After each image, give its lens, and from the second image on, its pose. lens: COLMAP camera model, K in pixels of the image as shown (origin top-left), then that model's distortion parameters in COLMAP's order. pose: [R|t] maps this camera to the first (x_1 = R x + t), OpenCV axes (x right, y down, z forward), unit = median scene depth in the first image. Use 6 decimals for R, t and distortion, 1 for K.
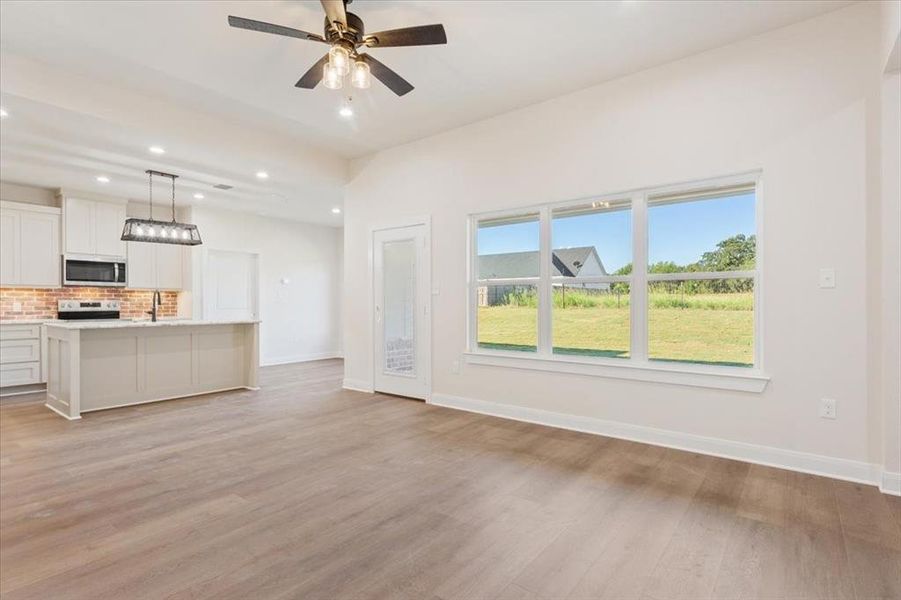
lens RADIAL K [[452.2, 0, 441.5], [0, 452.2, 300.2], [0, 0, 1]] dist [-0.002246, 0.001789]
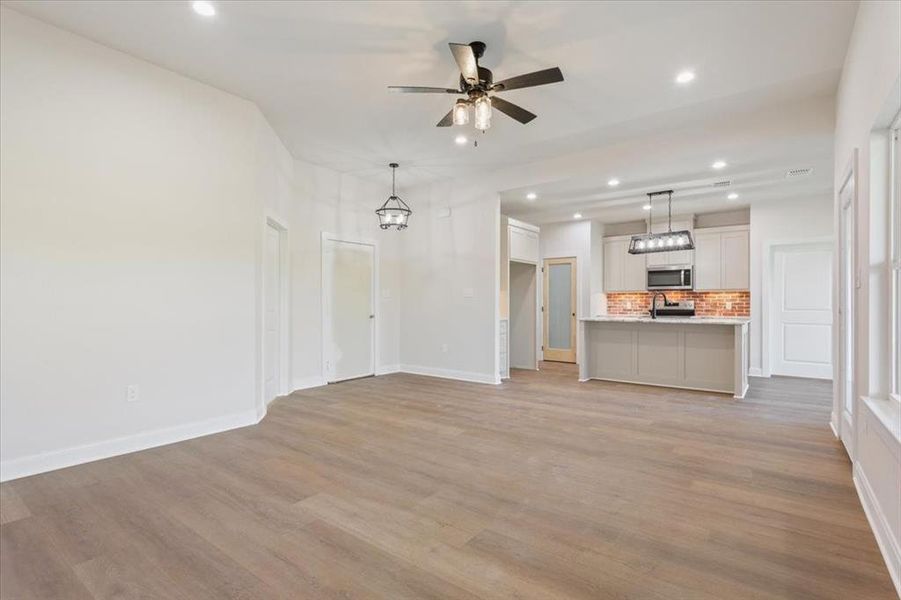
lens RADIAL K [[417.2, 0, 457.6], [0, 417.2, 303.1], [0, 0, 1]] dist [-0.000442, -0.000431]
pose [[0.044588, -0.000875, -0.999005, 0.384043], [0.007479, 0.999972, -0.000542, 0.002664], [0.998977, -0.007448, 0.044593, 0.378918]]
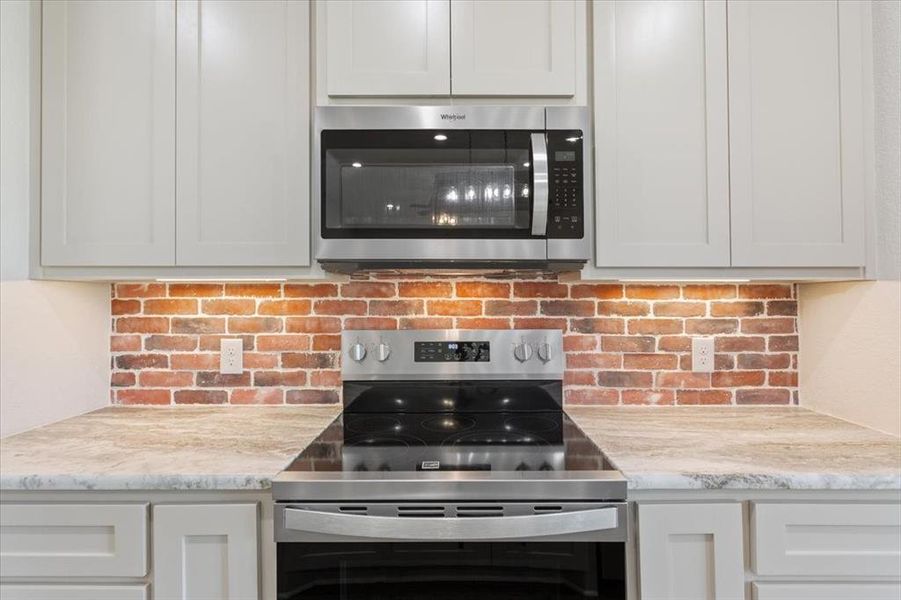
lens RADIAL K [[452.2, 0, 455.4], [0, 452.2, 296.1], [0, 0, 1]] dist [-0.002246, 0.001789]
pose [[0.631179, -0.003415, -0.775629, -0.646039], [0.005571, 0.999984, 0.000131, -0.018330], [0.775617, -0.004403, 0.631189, 0.923575]]
